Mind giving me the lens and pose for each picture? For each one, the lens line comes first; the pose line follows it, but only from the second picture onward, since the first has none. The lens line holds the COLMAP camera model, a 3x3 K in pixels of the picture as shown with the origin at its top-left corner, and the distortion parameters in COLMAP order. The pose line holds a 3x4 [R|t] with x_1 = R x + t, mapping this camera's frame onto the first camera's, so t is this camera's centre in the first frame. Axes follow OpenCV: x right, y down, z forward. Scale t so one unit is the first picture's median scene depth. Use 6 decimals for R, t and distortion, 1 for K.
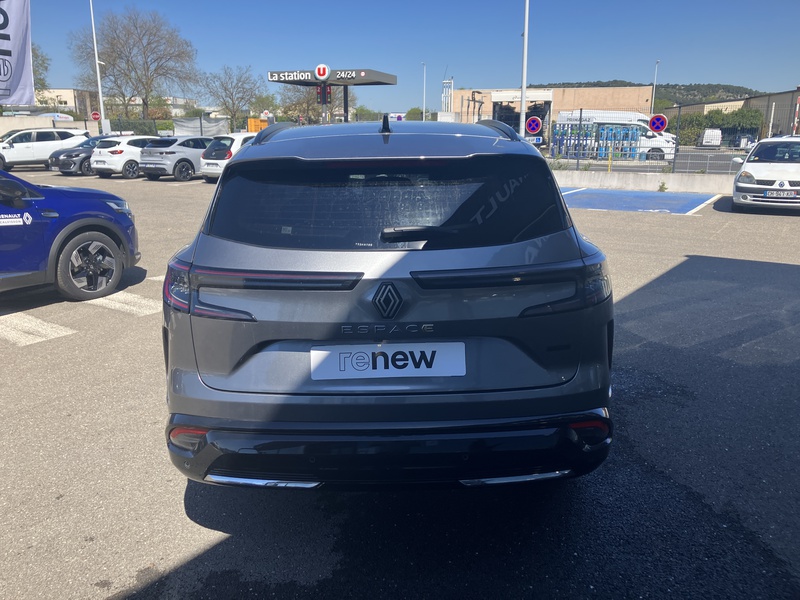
lens RADIAL K [[658.1, 0, 400.0], [0, 658.1, 300.0], [0, 0, 1]] dist [-0.000012, 0.004538]
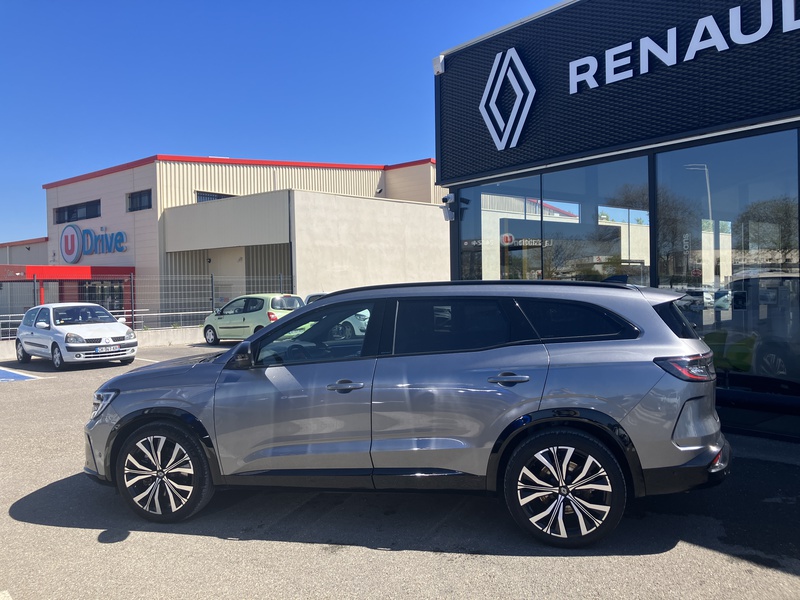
lens RADIAL K [[642.2, 0, 400.0], [0, 642.2, 300.0], [0, 0, 1]] dist [0.020222, -0.004409]
pose [[0.233391, -0.019118, 0.972195, -0.217340], [0.261965, 0.964077, -0.043930, -0.033091], [-0.936431, 0.264934, 0.230015, 0.131353]]
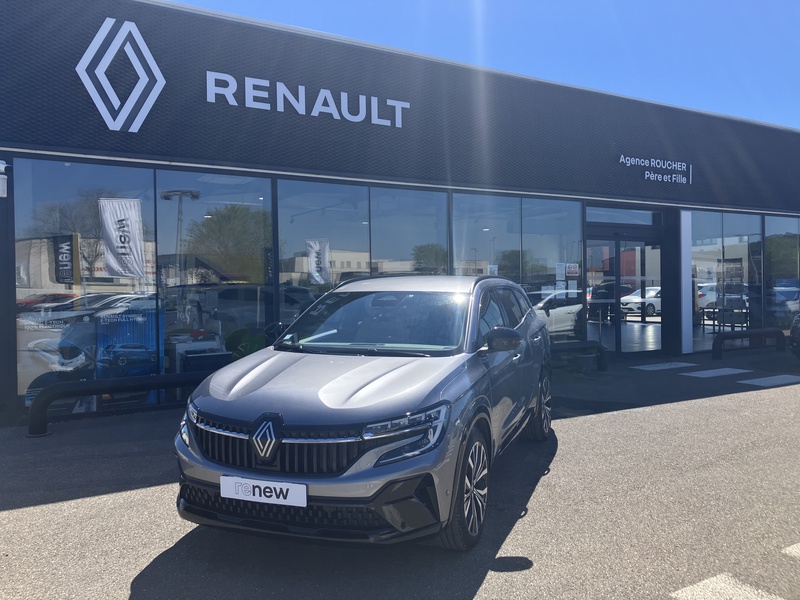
lens RADIAL K [[642.2, 0, 400.0], [0, 642.2, 300.0], [0, 0, 1]] dist [0.020222, -0.004409]
pose [[-0.922100, 0.009016, 0.386847, -0.091456], [0.116256, 0.959997, 0.254737, -0.104841], [-0.369075, 0.279866, -0.886261, 0.407654]]
